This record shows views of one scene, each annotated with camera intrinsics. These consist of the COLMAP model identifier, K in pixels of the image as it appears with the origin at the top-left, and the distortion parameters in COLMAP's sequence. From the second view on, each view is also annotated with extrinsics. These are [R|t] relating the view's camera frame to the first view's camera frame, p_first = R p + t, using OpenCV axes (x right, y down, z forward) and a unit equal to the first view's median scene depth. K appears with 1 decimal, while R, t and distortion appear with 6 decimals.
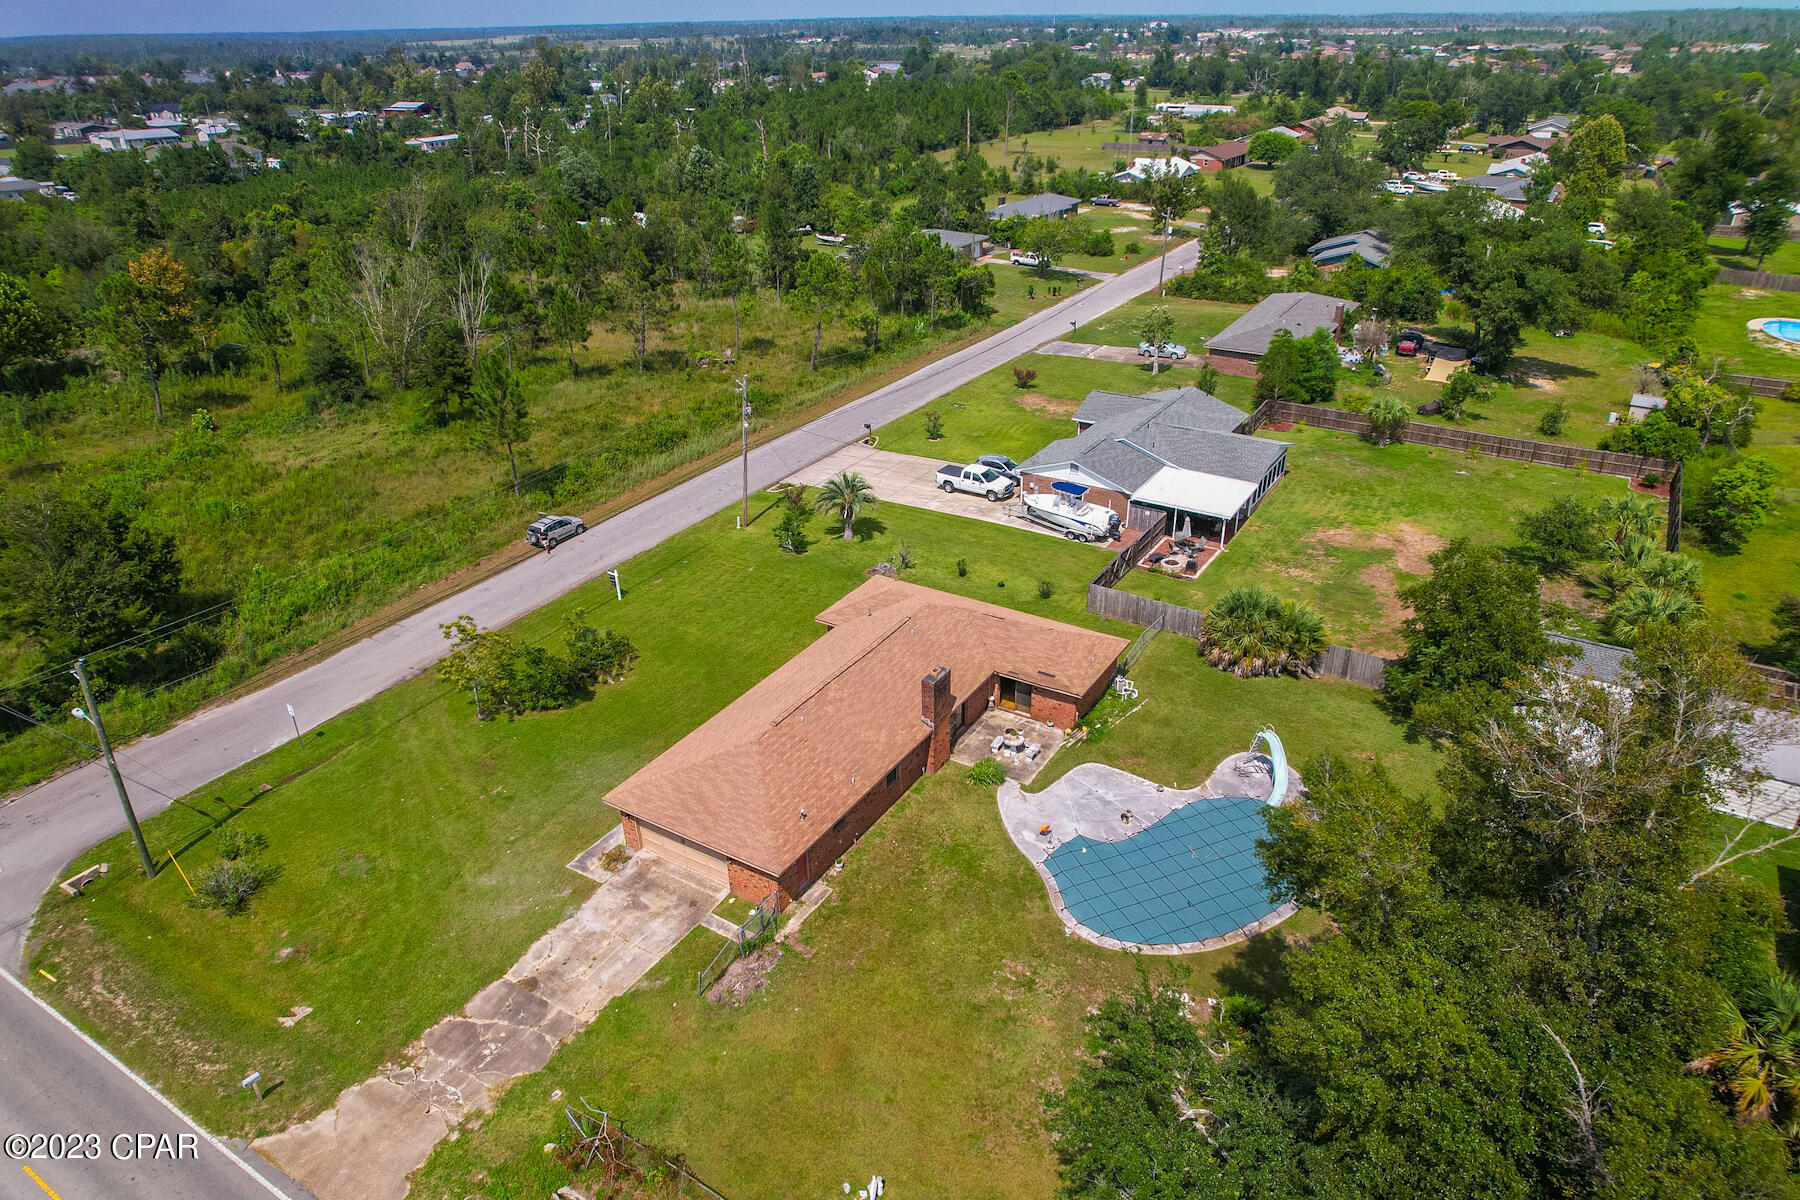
lens RADIAL K [[1151.7, 0, 901.7], [0, 1151.7, 611.9], [0, 0, 1]] dist [-0.069253, 0.058235]
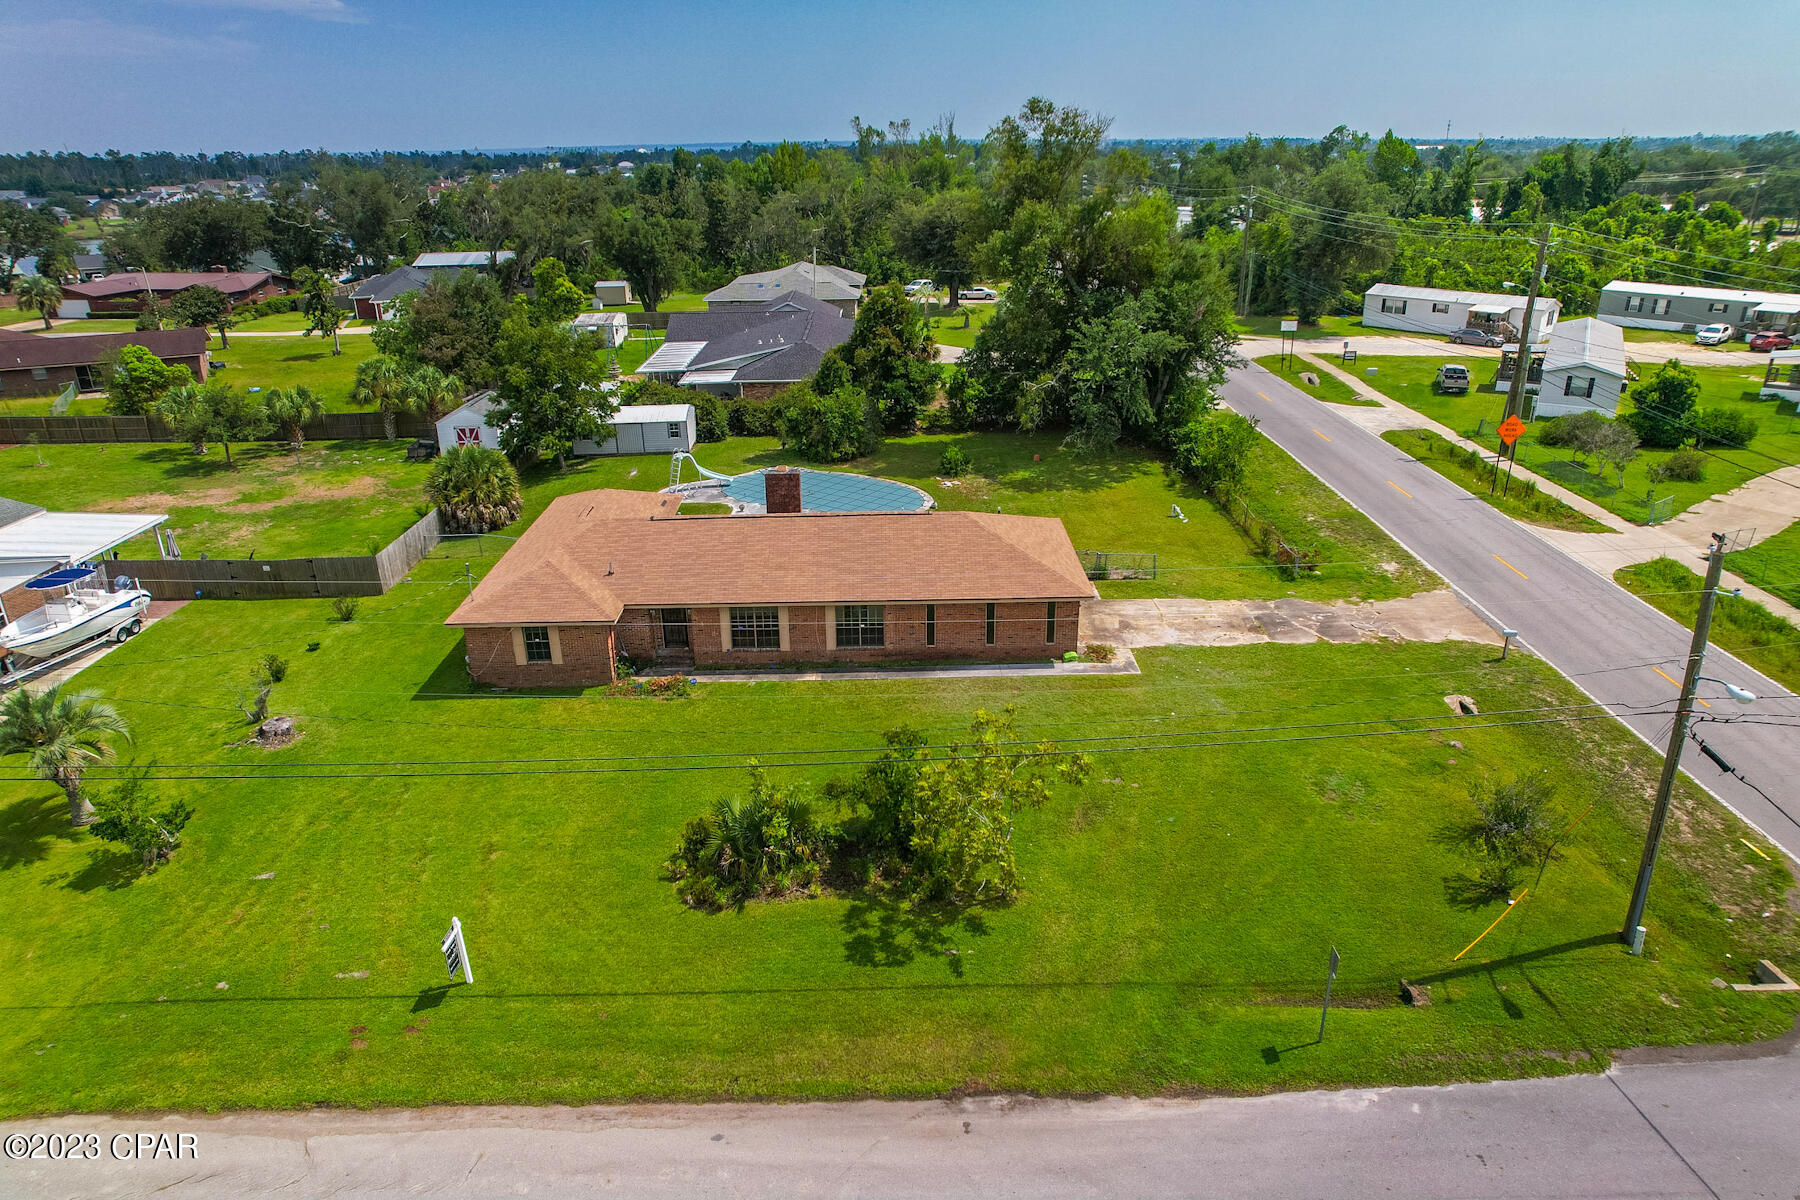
lens RADIAL K [[1151.7, 0, 901.7], [0, 1151.7, 611.9], [0, 0, 1]] dist [-0.069253, 0.058235]
pose [[-0.537403, -0.305018, 0.786233, -0.556083], [0.411662, 0.718799, 0.560235, -0.244768], [-0.736025, 0.624734, -0.260720, 0.846470]]
